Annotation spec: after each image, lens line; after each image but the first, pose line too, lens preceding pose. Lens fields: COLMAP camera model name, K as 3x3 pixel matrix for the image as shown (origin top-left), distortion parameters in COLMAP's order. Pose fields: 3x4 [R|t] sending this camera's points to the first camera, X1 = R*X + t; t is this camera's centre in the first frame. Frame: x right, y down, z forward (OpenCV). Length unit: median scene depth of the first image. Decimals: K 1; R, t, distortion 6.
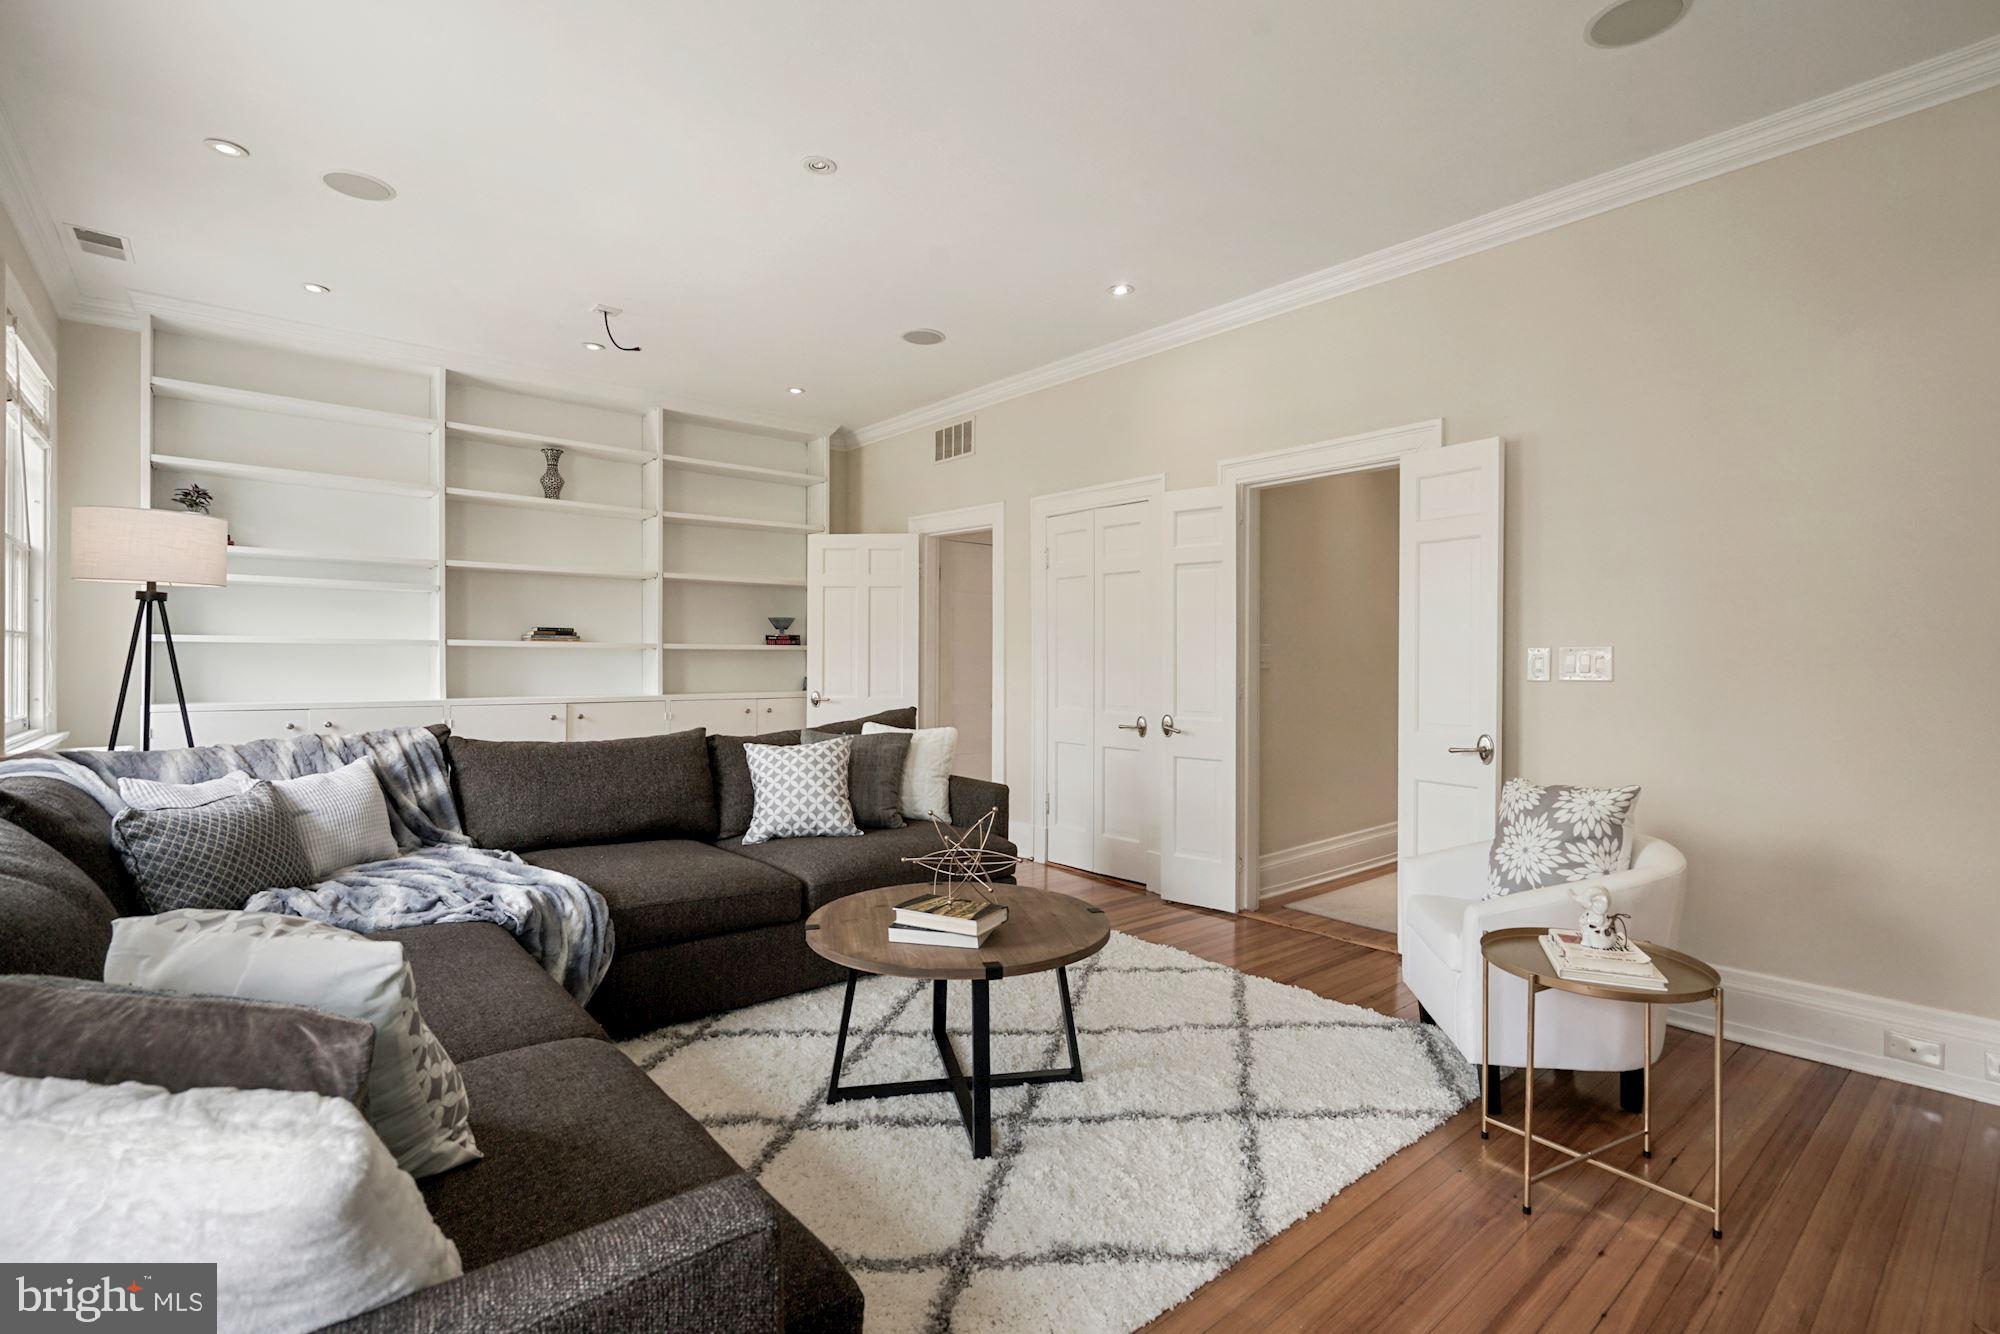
lens RADIAL K [[921.0, 0, 997.7], [0, 921.0, 662.6], [0, 0, 1]] dist [0.007686, -0.000420]
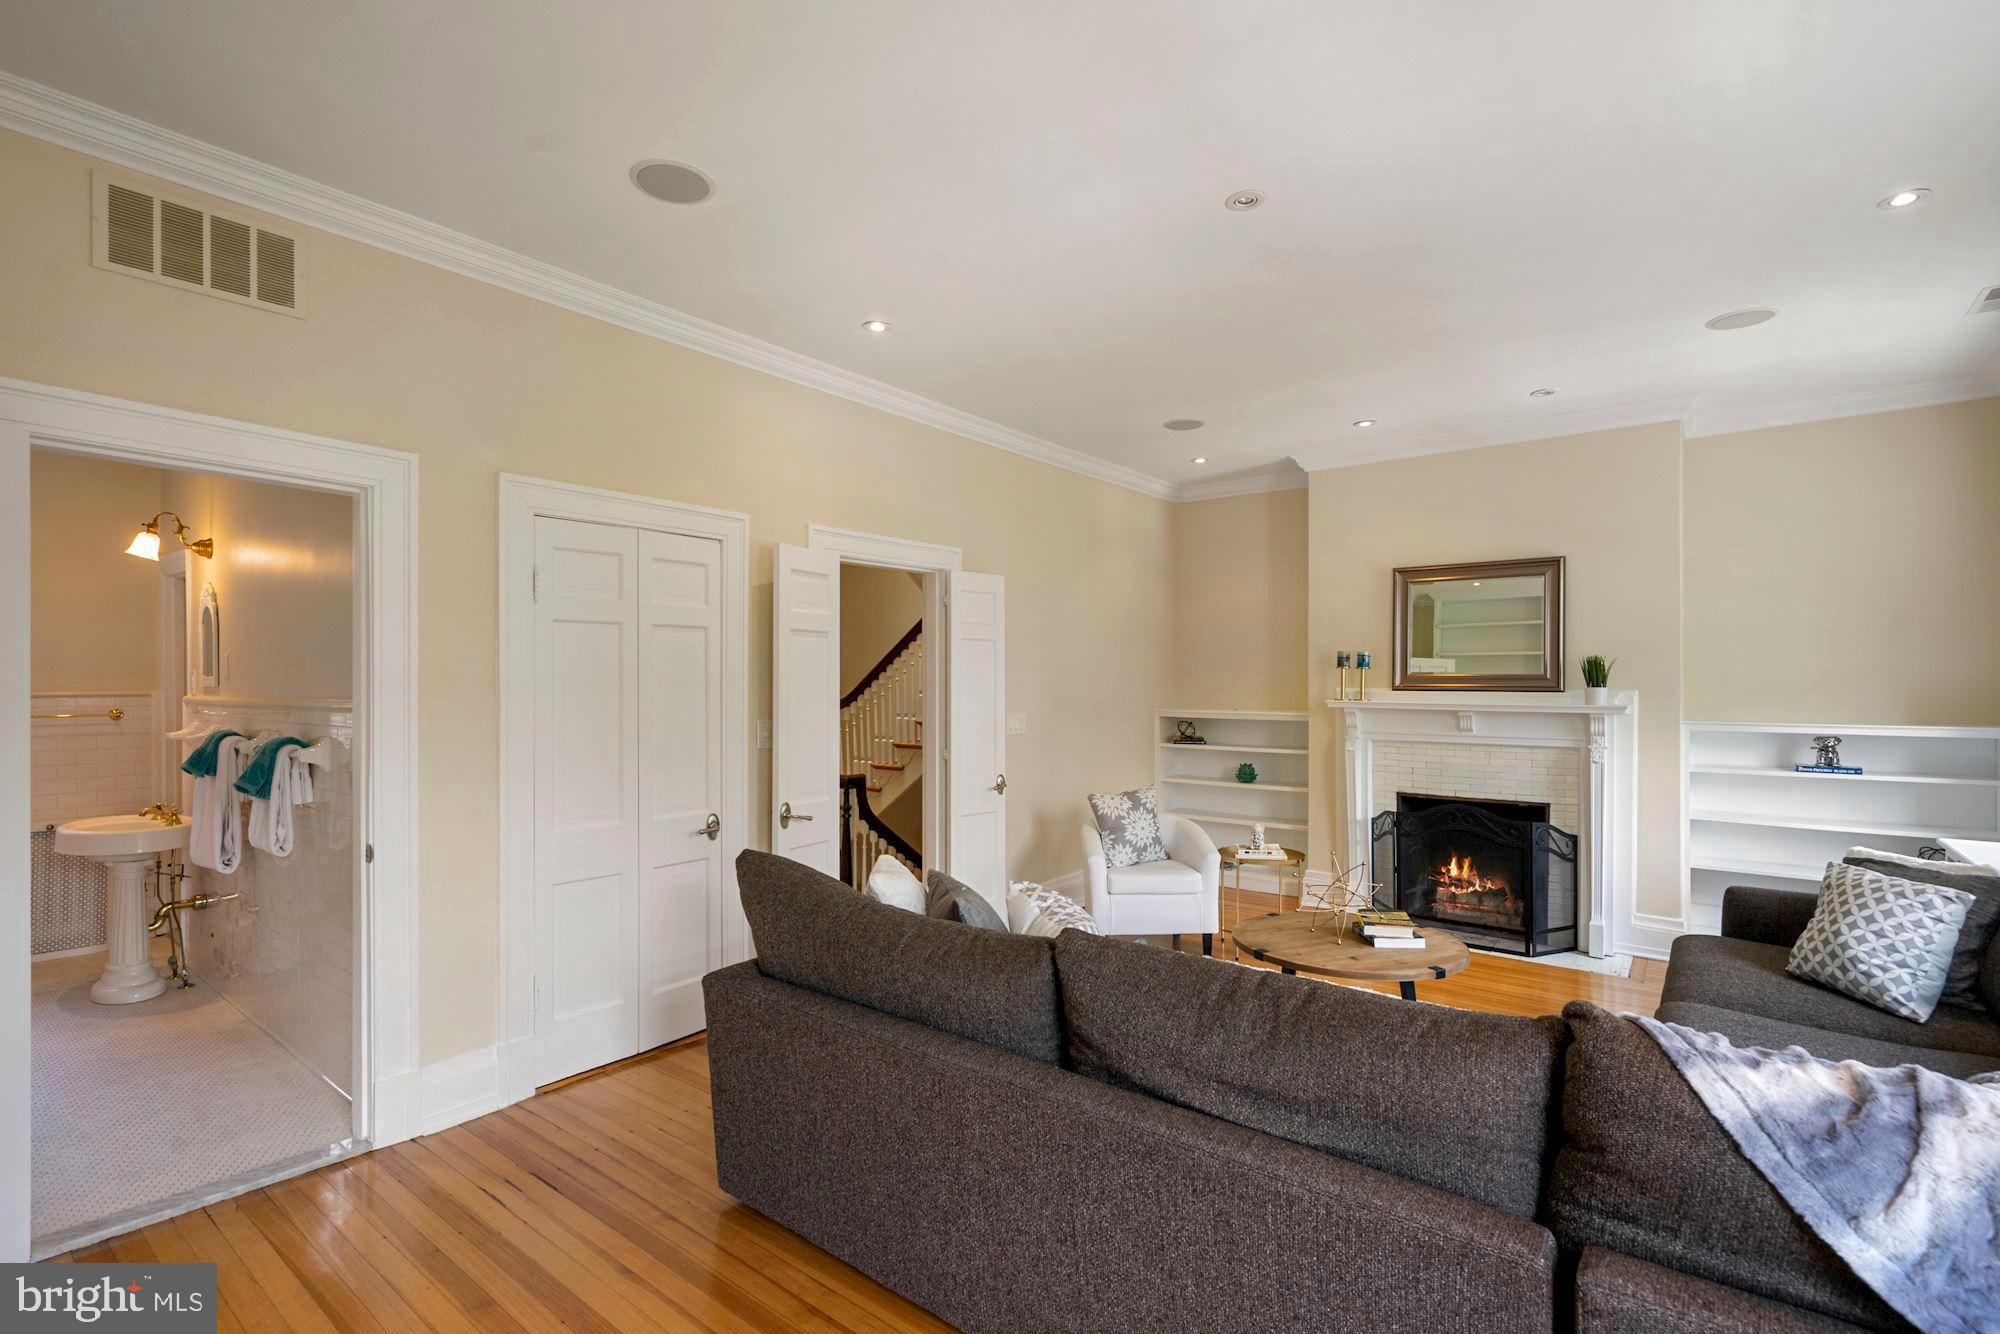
lens RADIAL K [[921.0, 0, 999.0], [0, 921.0, 671.9], [0, 0, 1]] dist [0.007686, -0.000420]
pose [[-0.190799, -0.004286, 0.981620, -0.661723], [-0.000488, 0.999991, 0.004271, -0.064162], [-0.981629, 0.000336, -0.190800, 0.906860]]
